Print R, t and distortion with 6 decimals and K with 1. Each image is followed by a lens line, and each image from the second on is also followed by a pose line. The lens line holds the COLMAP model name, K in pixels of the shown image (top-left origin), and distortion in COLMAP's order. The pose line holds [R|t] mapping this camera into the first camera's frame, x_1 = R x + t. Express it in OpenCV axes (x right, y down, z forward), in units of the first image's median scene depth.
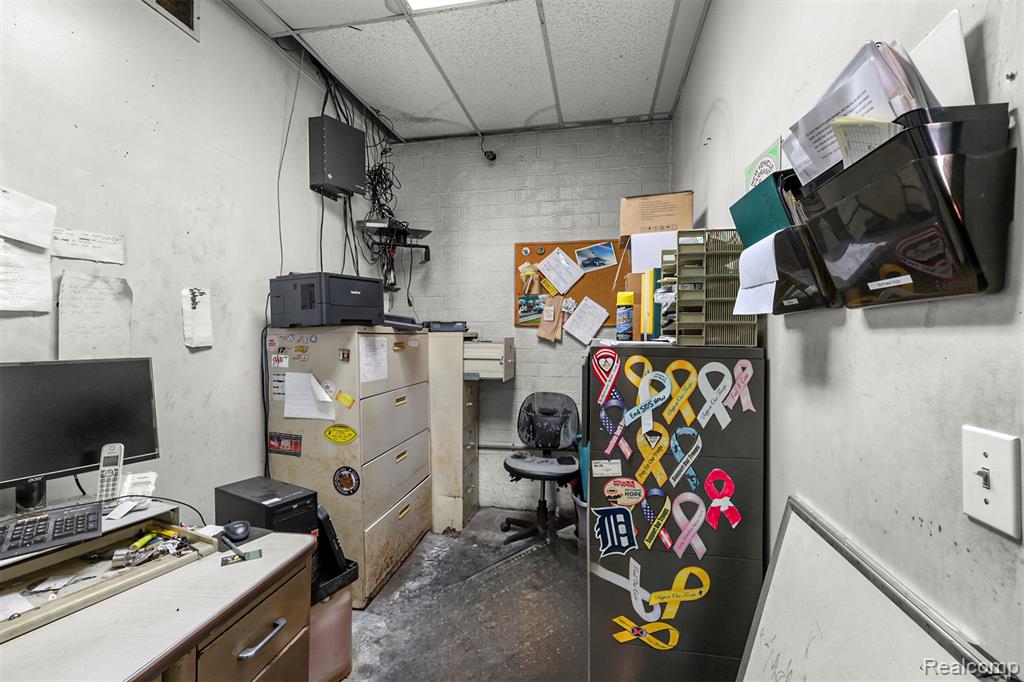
lens RADIAL K [[453.0, 0, 508.3], [0, 453.0, 337.4], [0, 0, 1]] dist [0.000617, 0.000013]
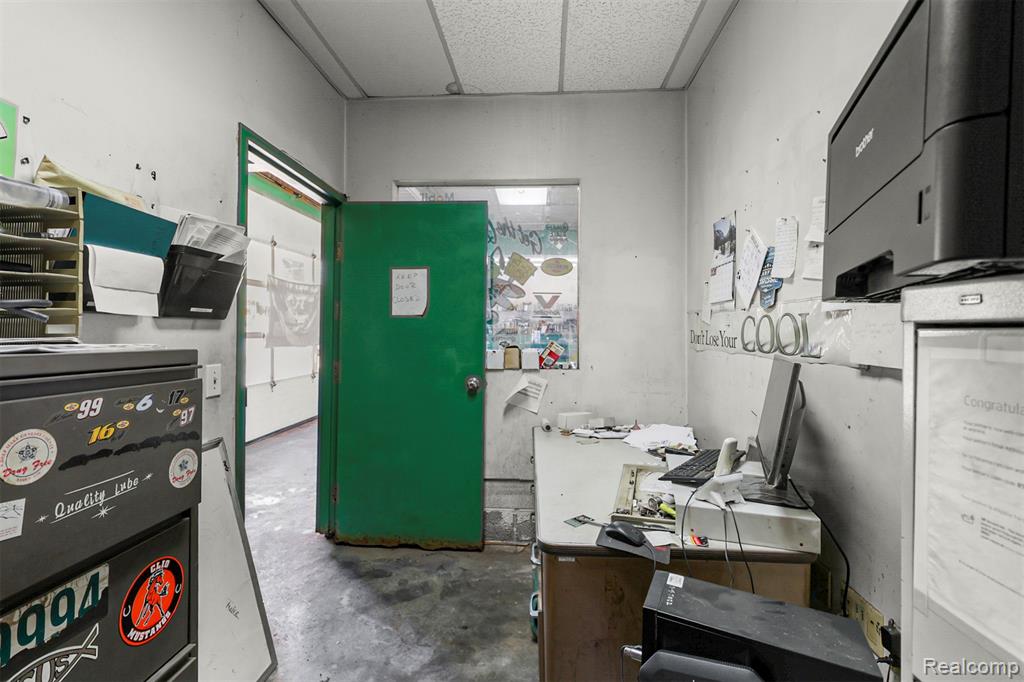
lens RADIAL K [[453.0, 0, 508.3], [0, 453.0, 337.4], [0, 0, 1]] dist [0.000617, 0.000013]
pose [[-0.991761, -0.001884, -0.128087, -0.386284], [-0.003436, 0.999923, 0.011903, -0.013880], [0.128055, 0.012245, -0.991691, 3.332266]]
